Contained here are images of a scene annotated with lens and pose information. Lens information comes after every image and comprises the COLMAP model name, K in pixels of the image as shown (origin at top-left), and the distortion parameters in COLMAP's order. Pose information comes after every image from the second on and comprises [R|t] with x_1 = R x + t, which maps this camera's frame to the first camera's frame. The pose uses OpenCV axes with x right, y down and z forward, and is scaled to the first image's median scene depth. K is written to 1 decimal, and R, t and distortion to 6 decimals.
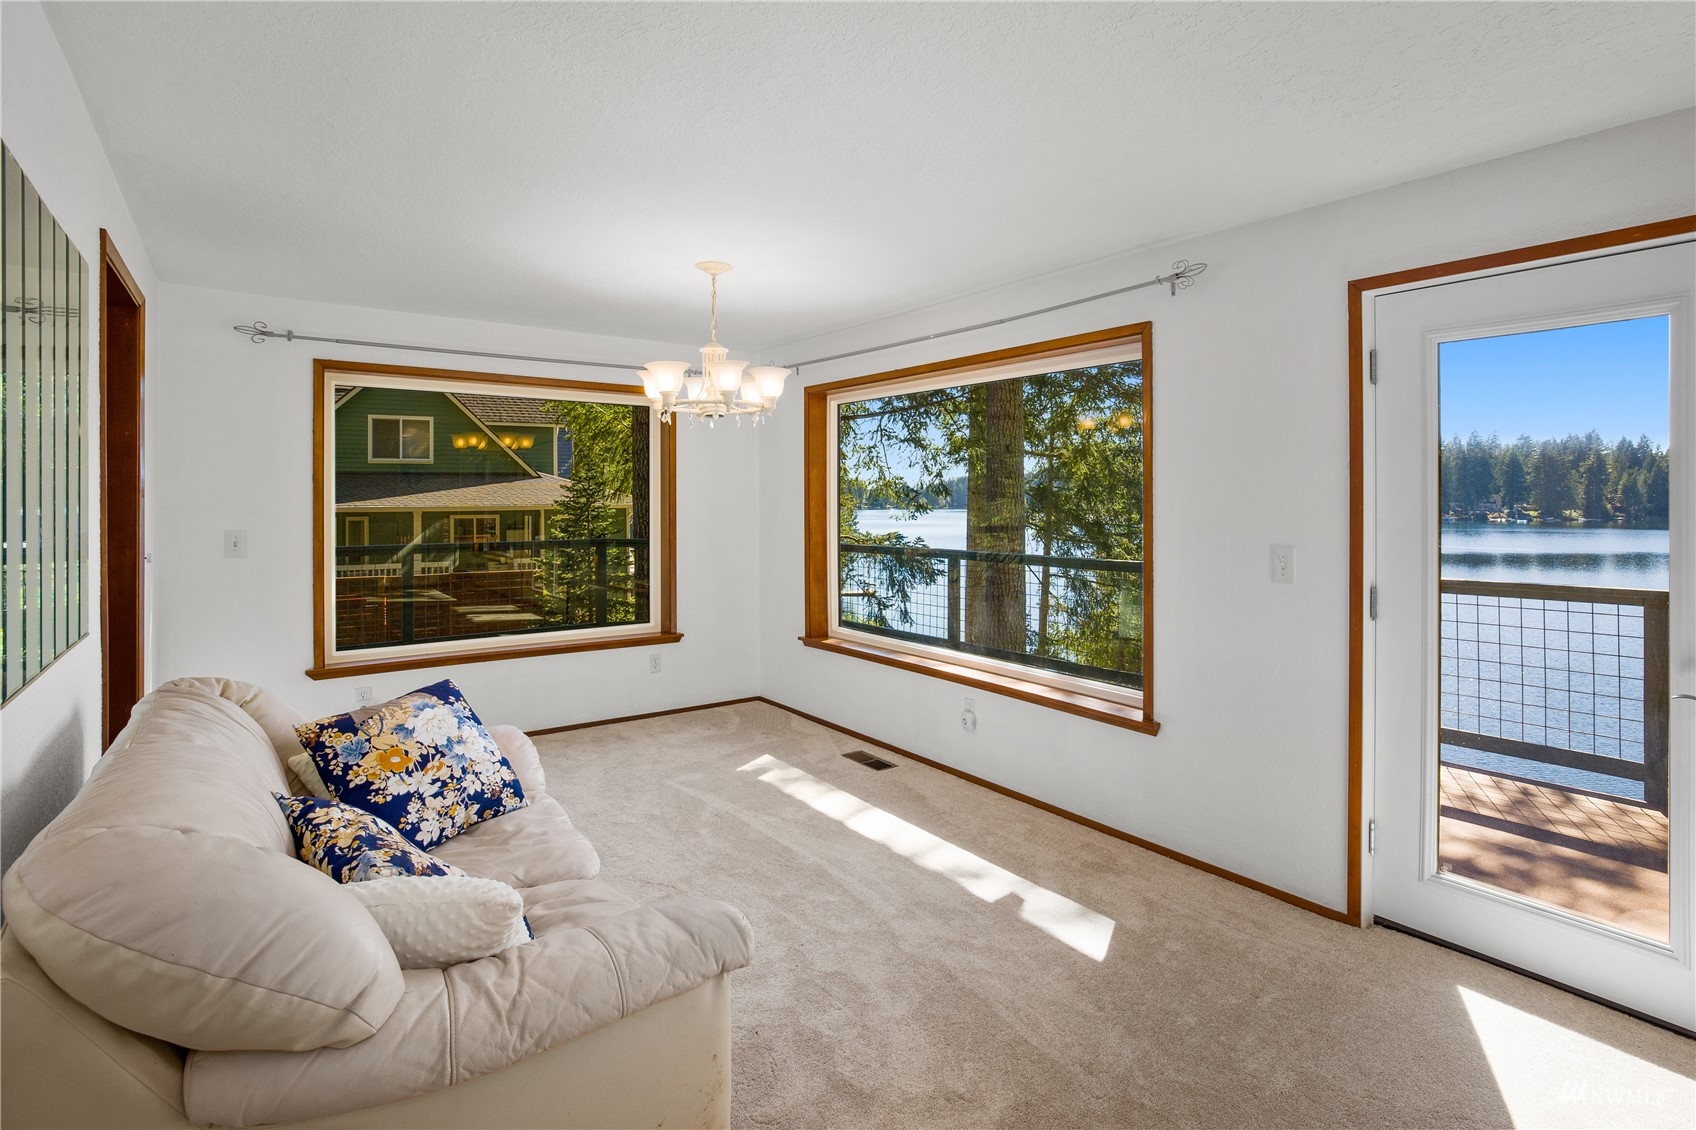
lens RADIAL K [[833.0, 0, 907.0], [0, 833.0, 499.4], [0, 0, 1]] dist [-0.054258, 0.024038]
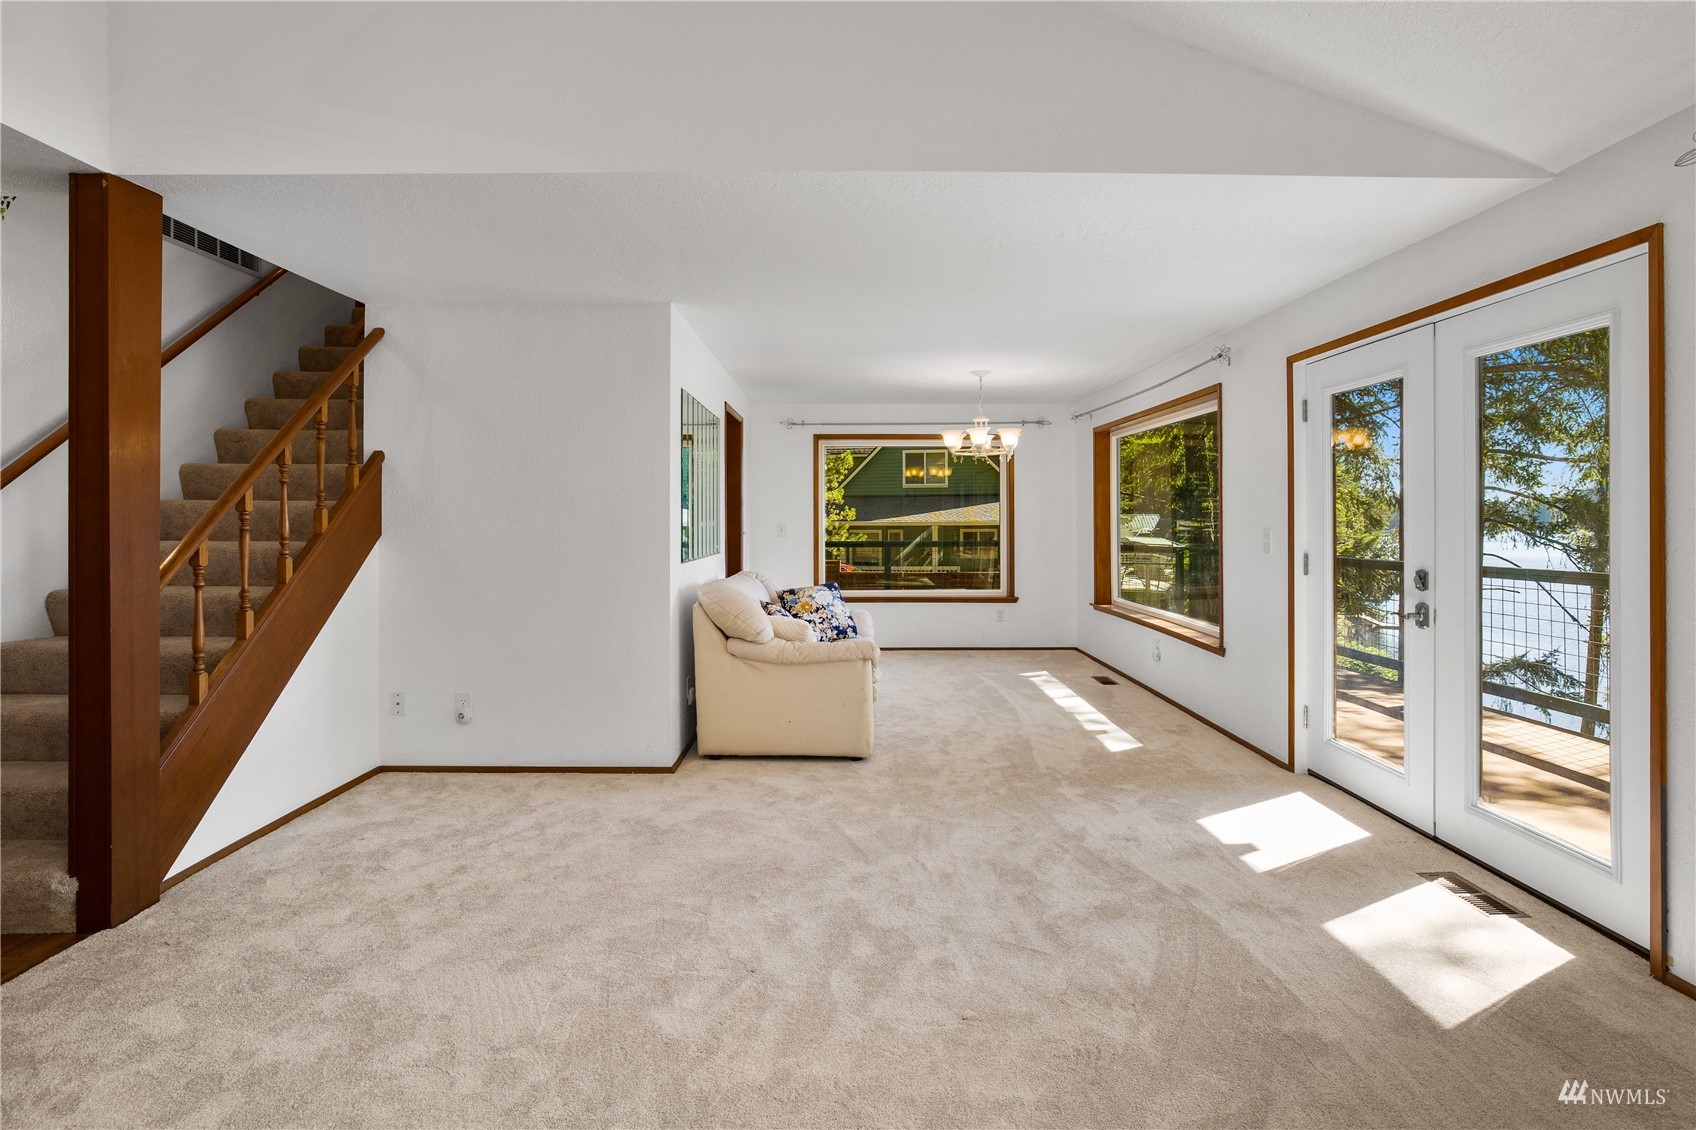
lens RADIAL K [[830.2, 0, 850.3], [0, 830.2, 514.2], [0, 0, 1]] dist [-0.040120, 0.012822]
pose [[0.783382, -0.004604, -0.621523, 0.737773], [0.001502, 0.999984, -0.005514, 0.034446], [0.621538, 0.003386, 0.783377, -0.634379]]
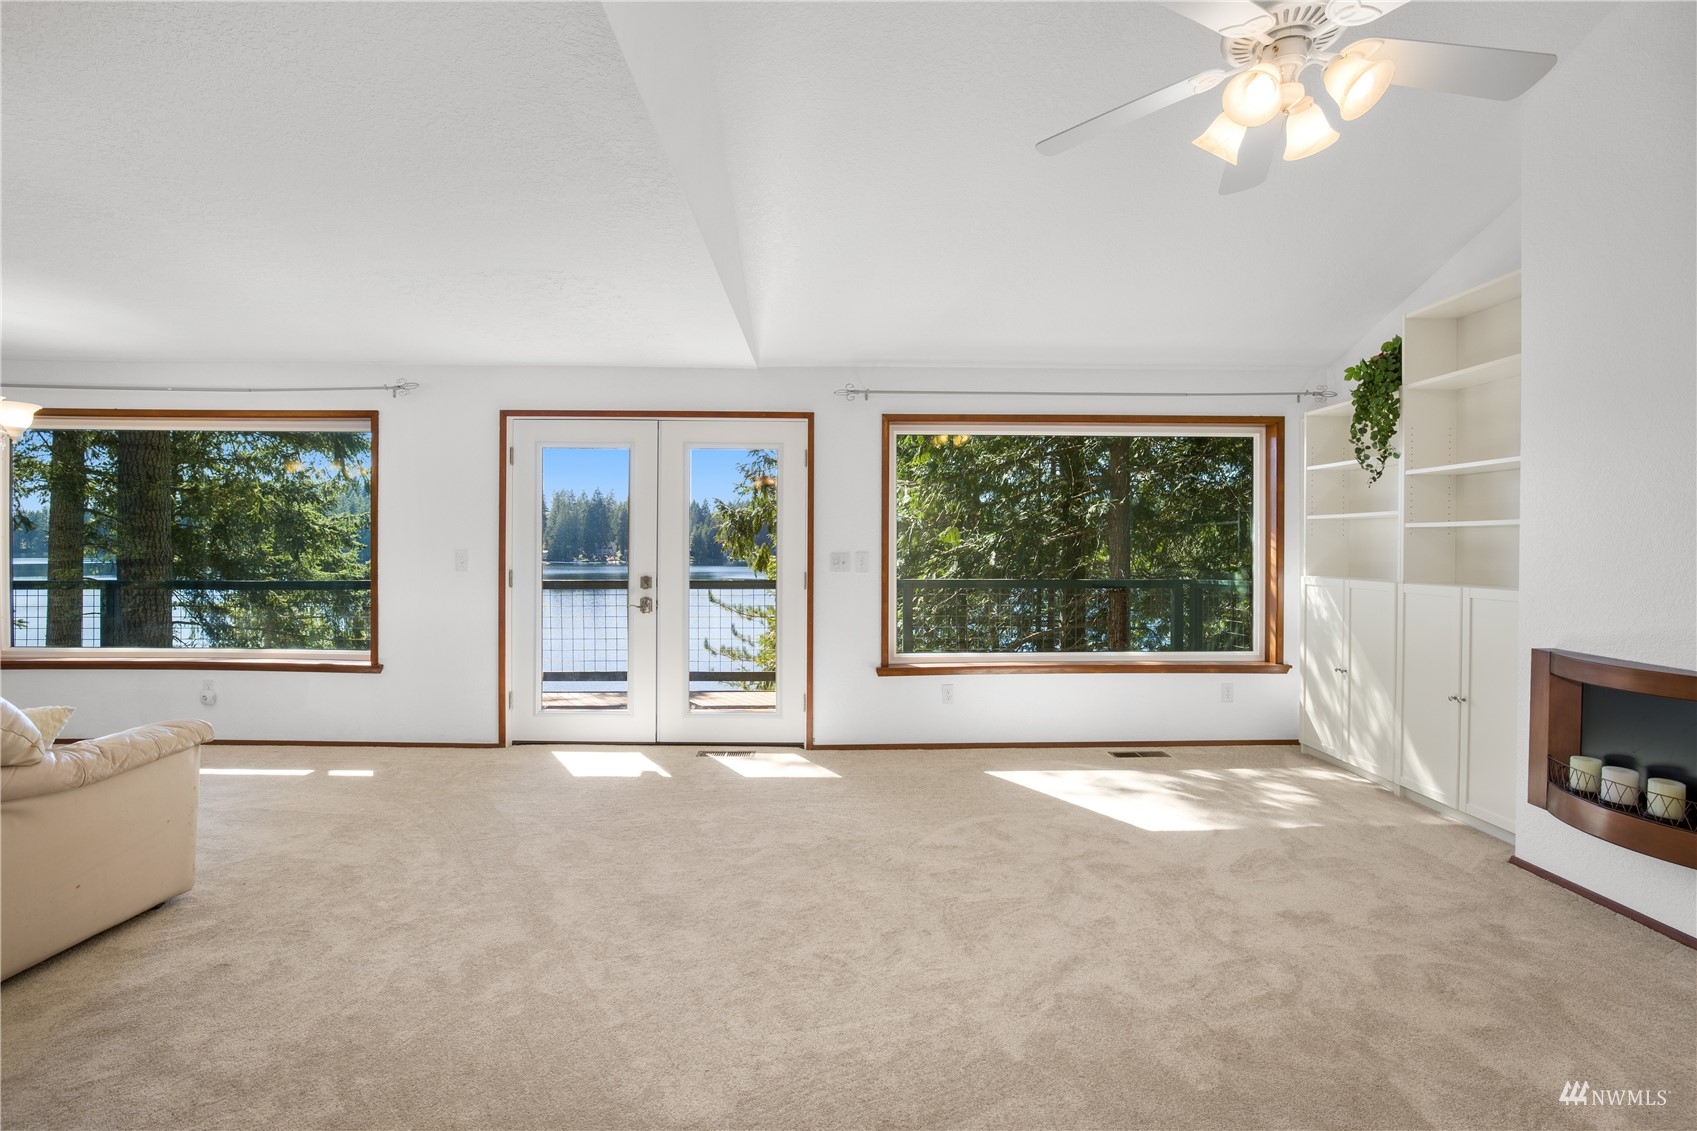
lens RADIAL K [[790.8, 0, 815.4], [0, 790.8, 547.5], [0, 0, 1]] dist [-0.002874, 0.018574]
pose [[0.639347, 0.002421, 0.768914, -0.346795], [-0.005223, 0.999986, 0.001194, 0.040537], [-0.768900, -0.004779, 0.639351, -0.634619]]
